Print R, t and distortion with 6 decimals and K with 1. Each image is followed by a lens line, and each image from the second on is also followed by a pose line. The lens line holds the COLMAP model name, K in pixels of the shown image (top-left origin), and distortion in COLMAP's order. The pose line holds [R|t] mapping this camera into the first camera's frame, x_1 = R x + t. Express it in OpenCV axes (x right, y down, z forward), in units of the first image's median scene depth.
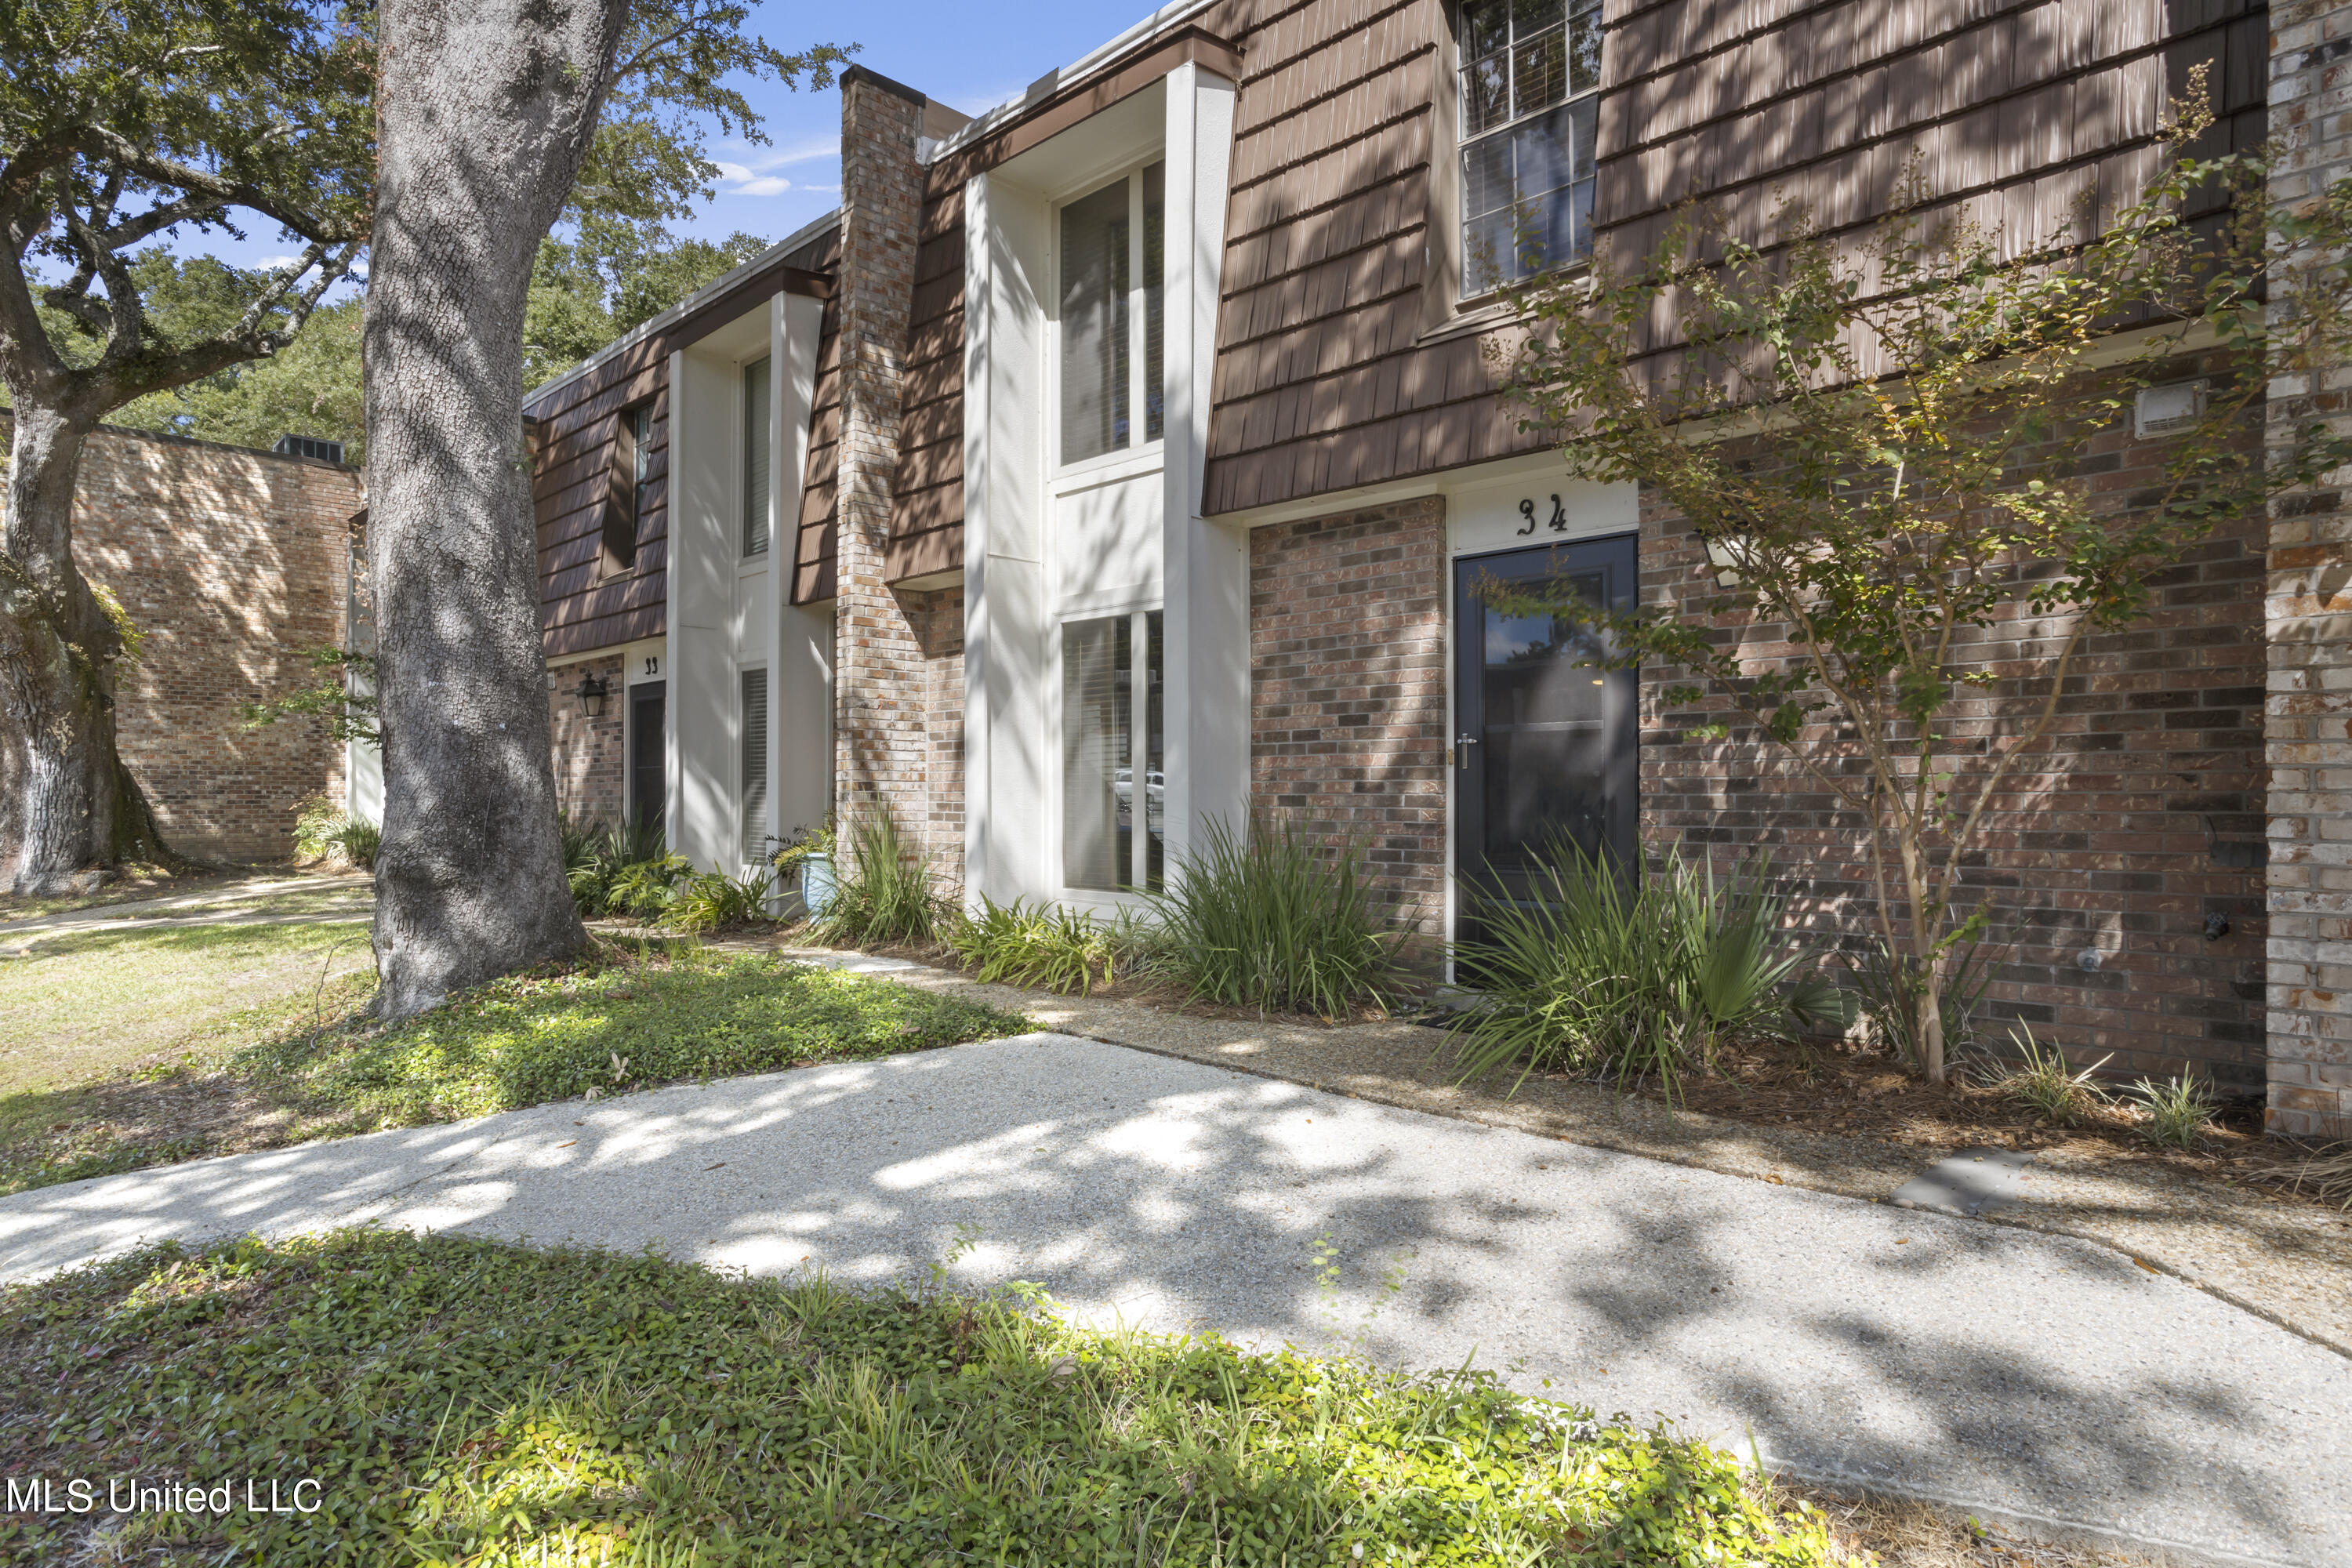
lens RADIAL K [[1271.4, 0, 1167.6], [0, 1271.4, 780.8], [0, 0, 1]] dist [-0.009634, 0.003972]
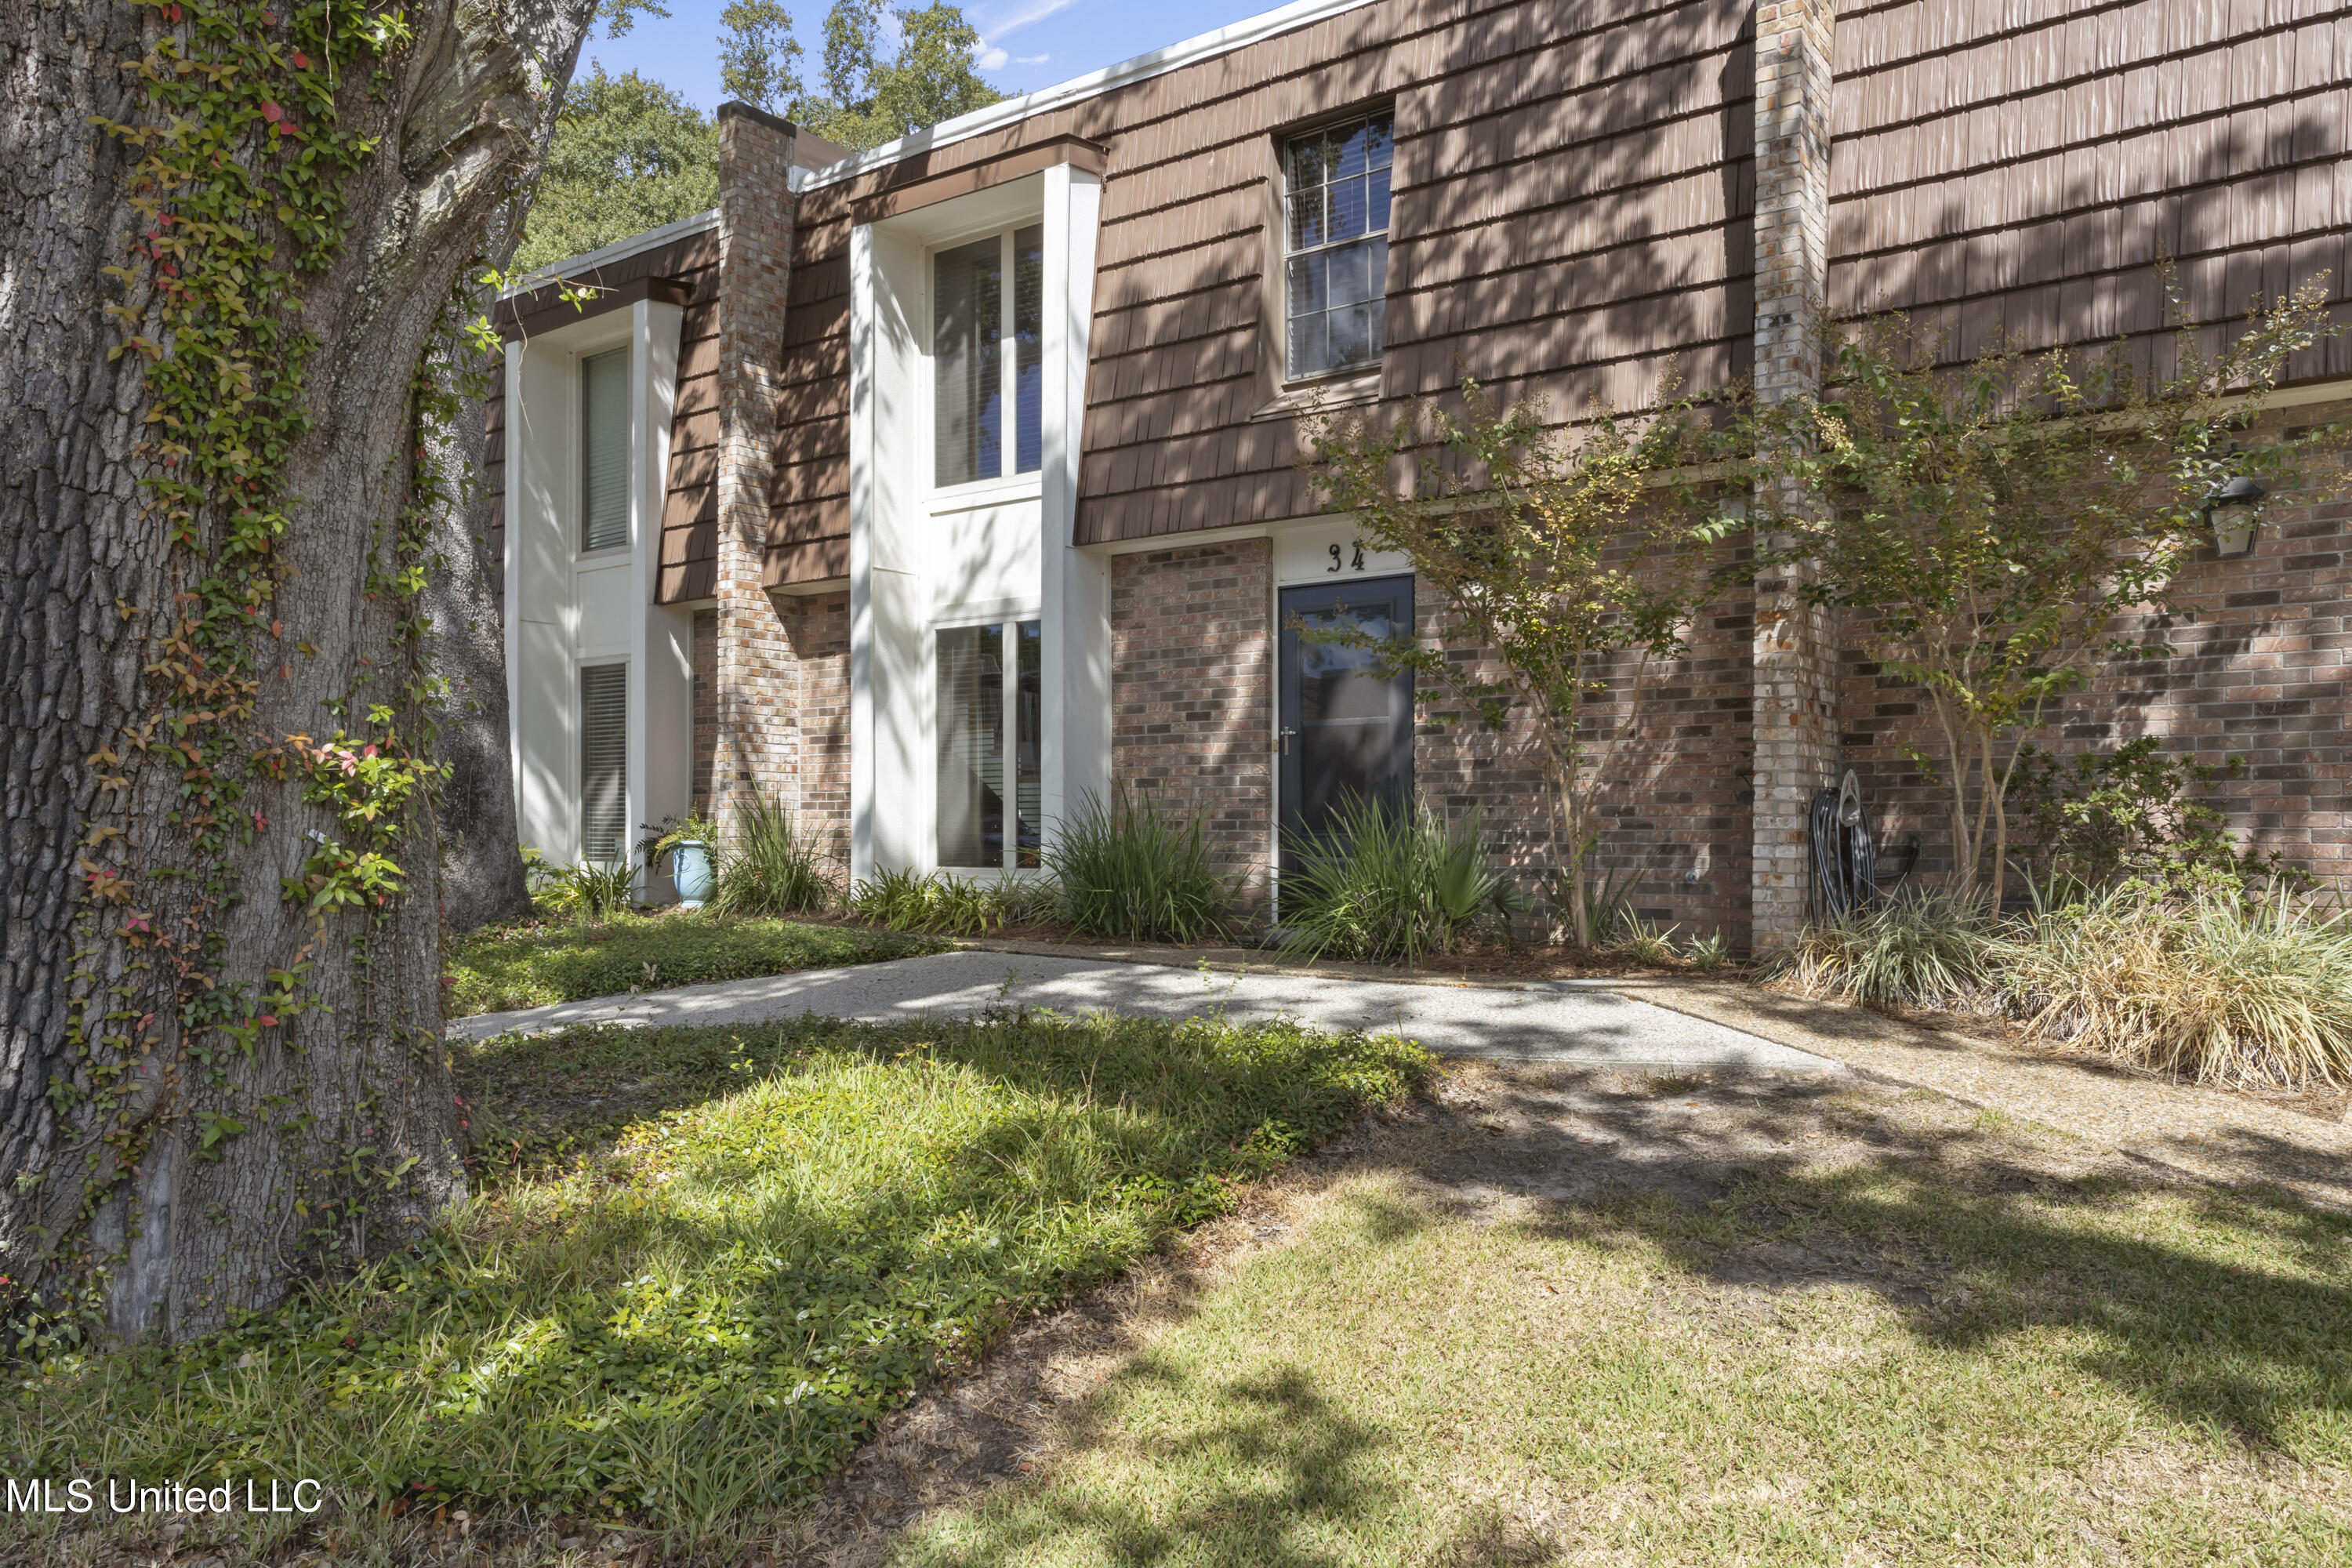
lens RADIAL K [[1699.0, 0, 1153.7], [0, 1699.0, 798.4], [0, 0, 1]] dist [0.025962, 0.011480]
pose [[0.990621, 0.004083, 0.136575, -0.124468], [-0.002516, 0.999929, -0.011638, 0.052327], [-0.136613, 0.011185, 0.990561, -0.638574]]
